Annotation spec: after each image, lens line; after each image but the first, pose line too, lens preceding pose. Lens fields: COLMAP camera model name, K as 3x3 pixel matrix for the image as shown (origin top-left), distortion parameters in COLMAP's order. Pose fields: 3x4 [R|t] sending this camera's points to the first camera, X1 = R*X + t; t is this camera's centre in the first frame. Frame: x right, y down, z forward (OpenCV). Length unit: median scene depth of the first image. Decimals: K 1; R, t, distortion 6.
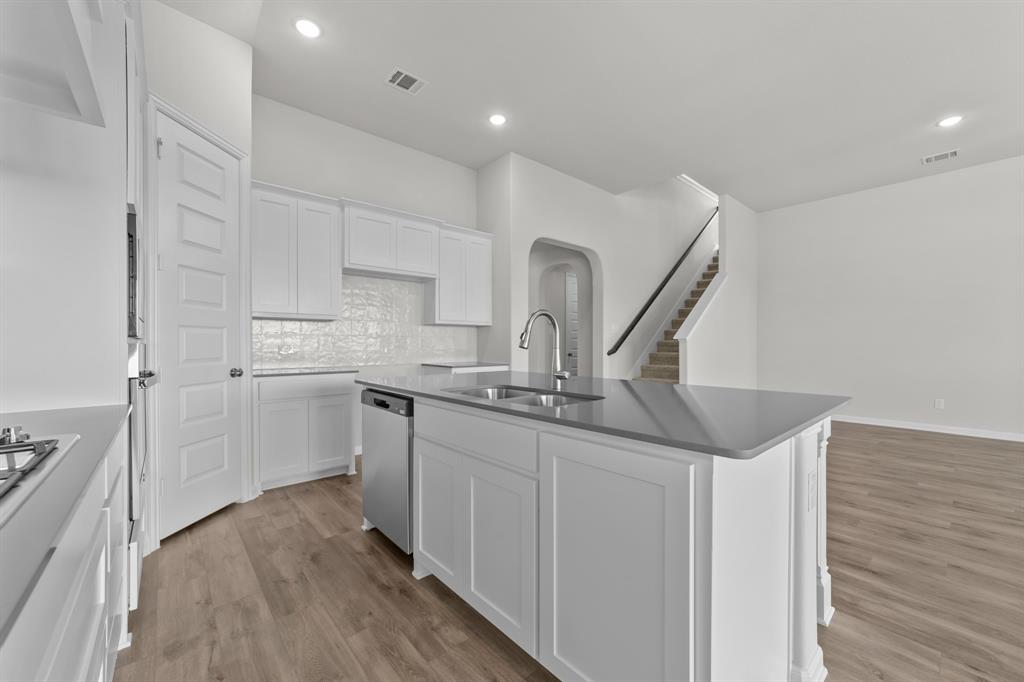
lens RADIAL K [[397.7, 0, 520.7], [0, 397.7, 344.8], [0, 0, 1]] dist [-0.009541, 0.006087]
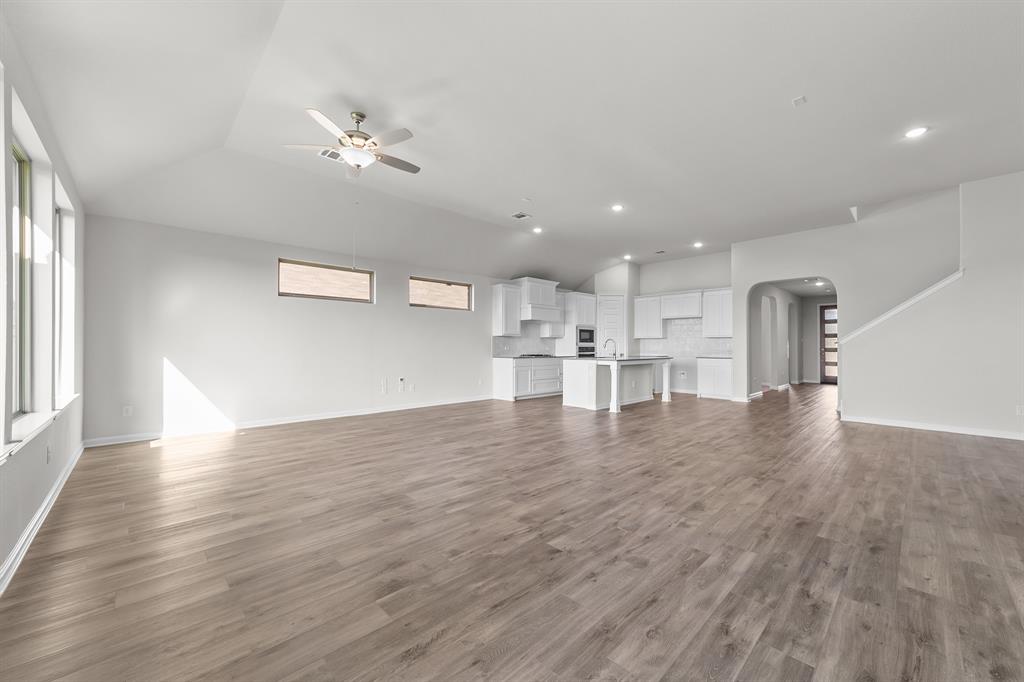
lens RADIAL K [[397.7, 0, 520.5], [0, 397.7, 343.2], [0, 0, 1]] dist [-0.009541, 0.006087]
pose [[0.037008, -0.009447, -0.999270, 2.301137], [-0.007704, 0.999923, -0.009738, 0.006511], [0.999285, 0.008059, 0.036932, -0.064887]]
